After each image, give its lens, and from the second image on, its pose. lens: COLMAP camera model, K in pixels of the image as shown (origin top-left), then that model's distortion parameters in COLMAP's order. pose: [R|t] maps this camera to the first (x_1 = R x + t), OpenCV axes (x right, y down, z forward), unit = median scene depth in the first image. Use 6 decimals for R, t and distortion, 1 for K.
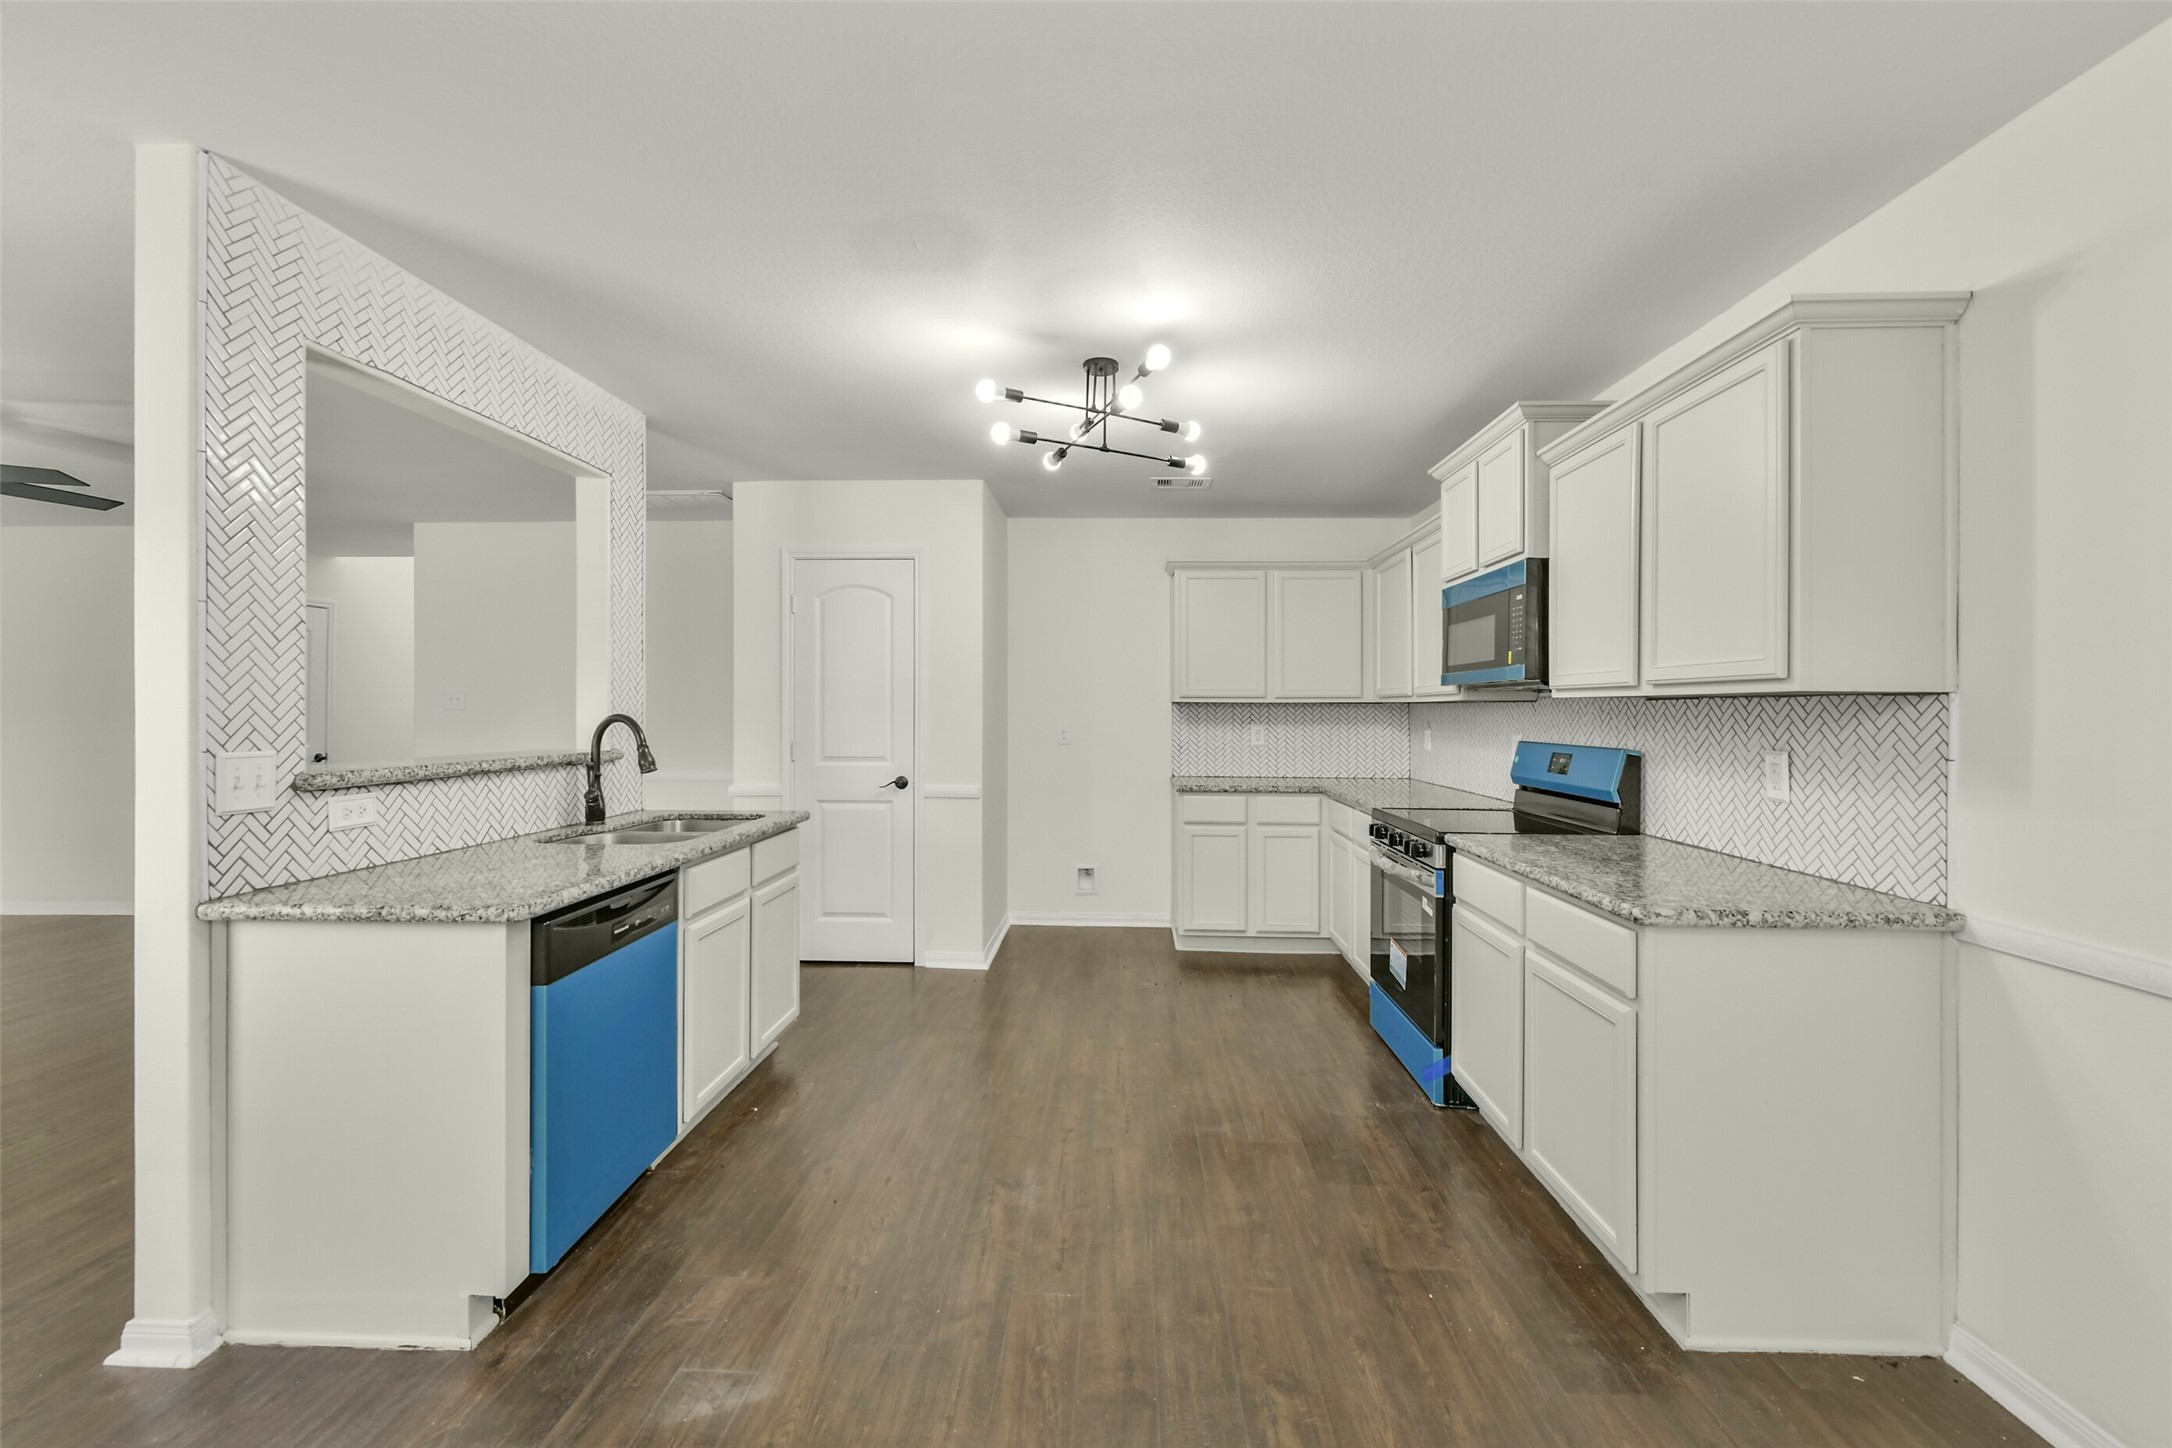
lens RADIAL K [[885.5, 0, 1082.5], [0, 885.5, 707.0], [0, 0, 1]] dist [0.002390, -0.001588]
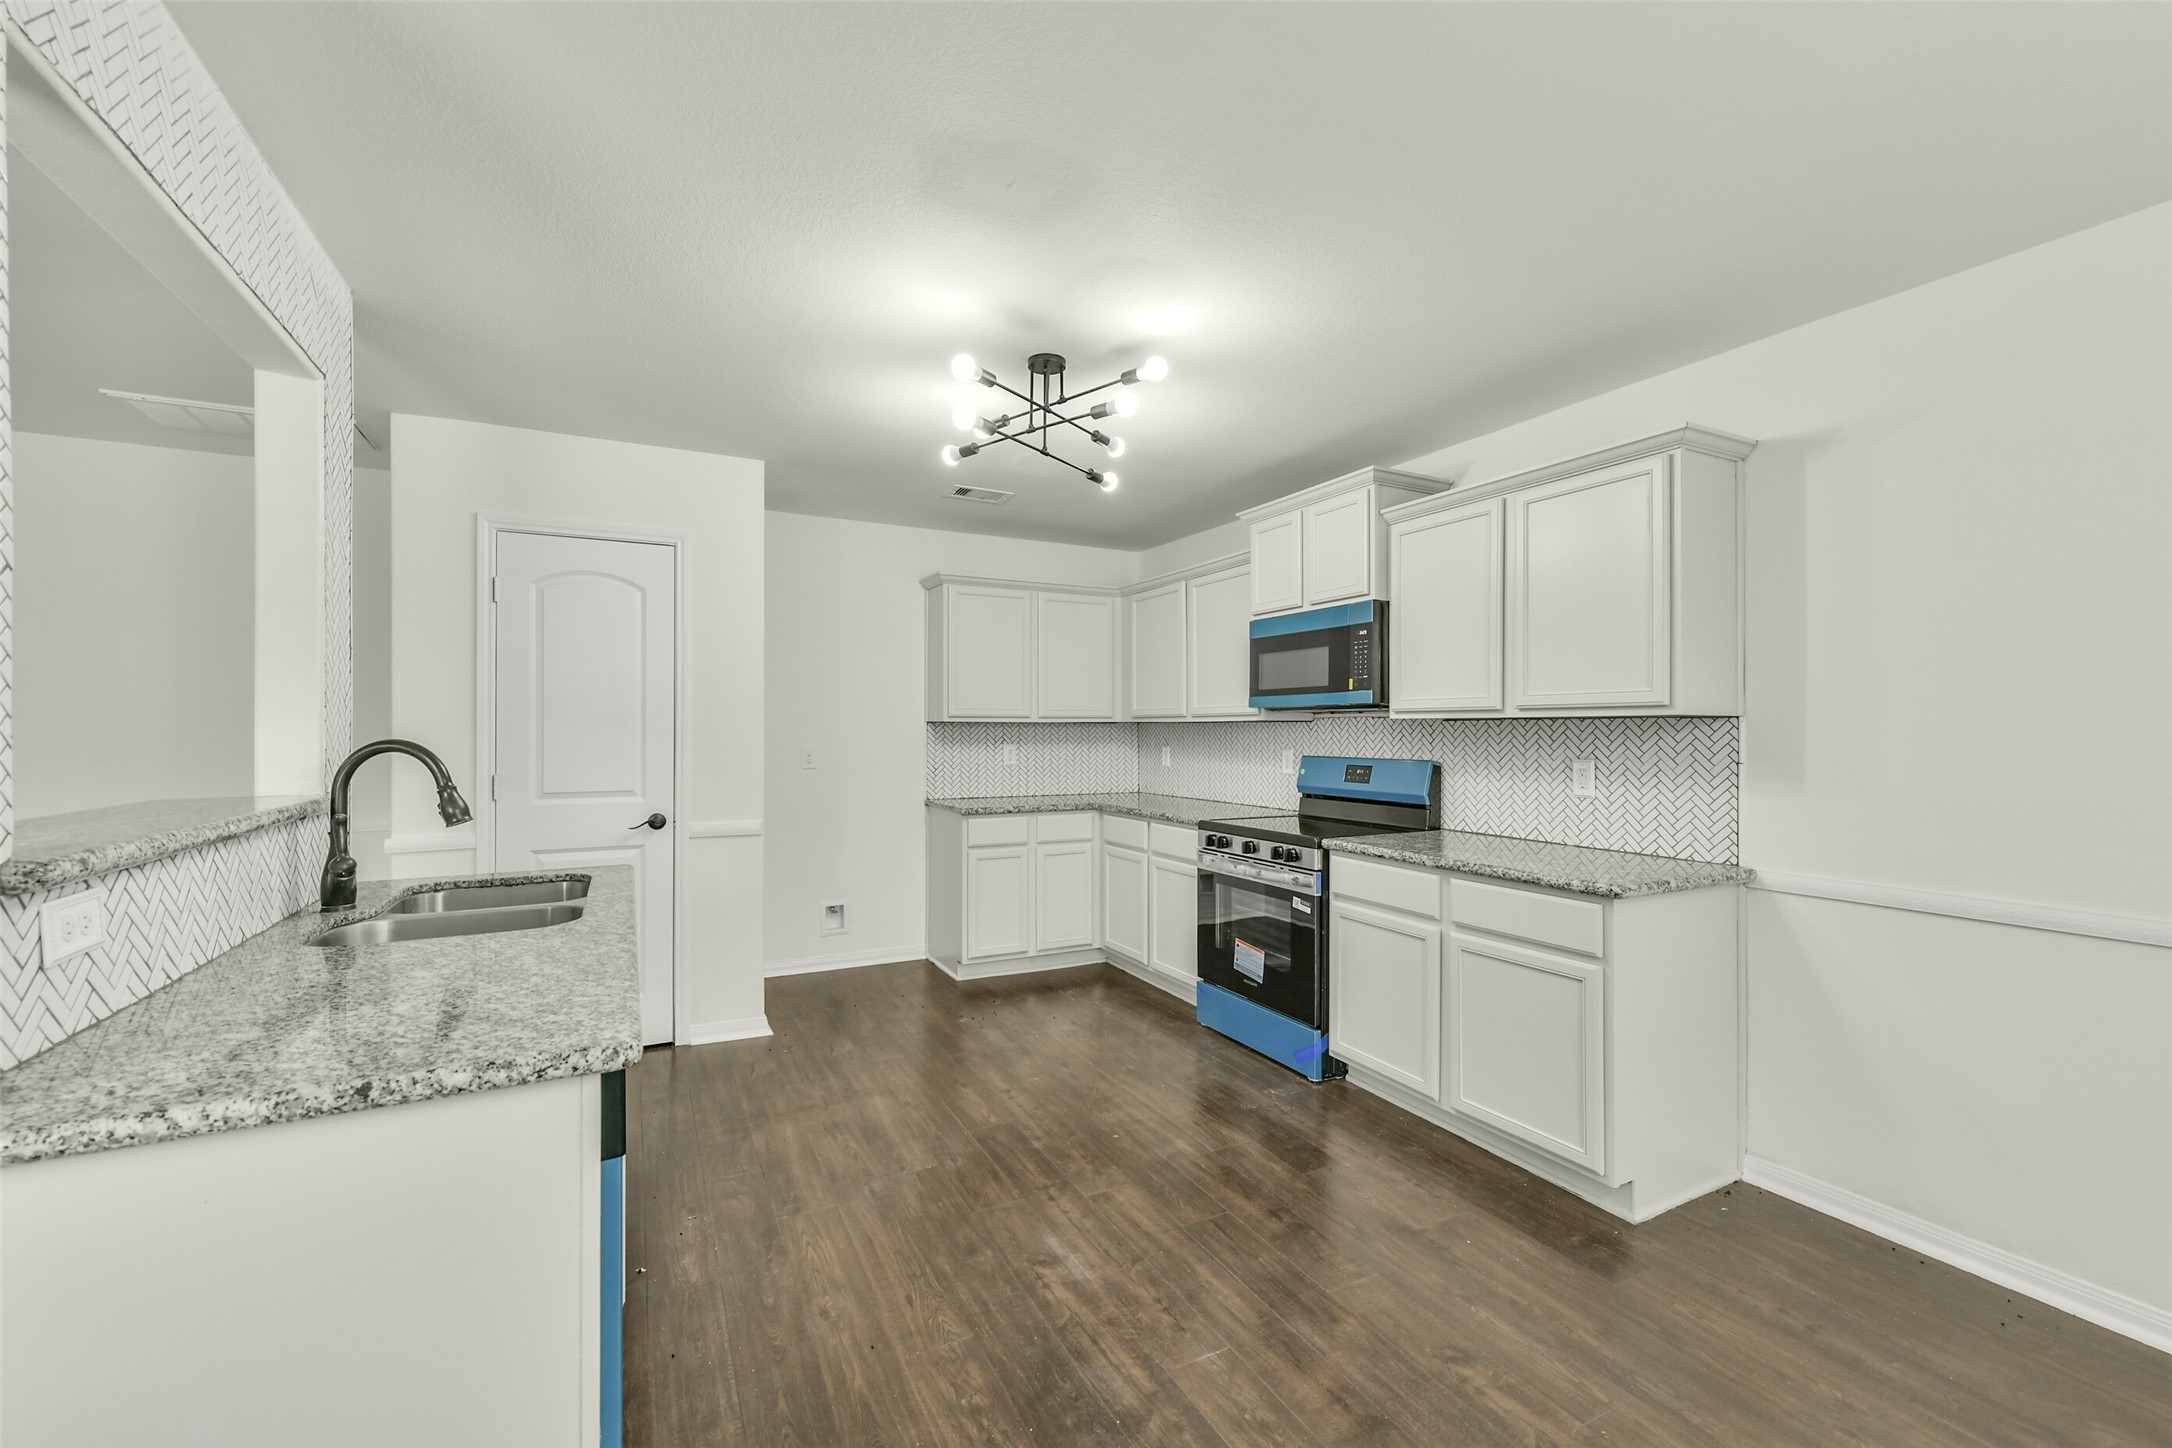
lens RADIAL K [[885.5, 0, 1076.8], [0, 885.5, 724.5], [0, 0, 1]] dist [0.002390, -0.001588]
pose [[0.870353, -0.001169, 0.492427, -0.471404], [0.001761, 0.999998, -0.000737, -0.002766], [-0.492425, 0.001508, 0.870354, 0.194950]]
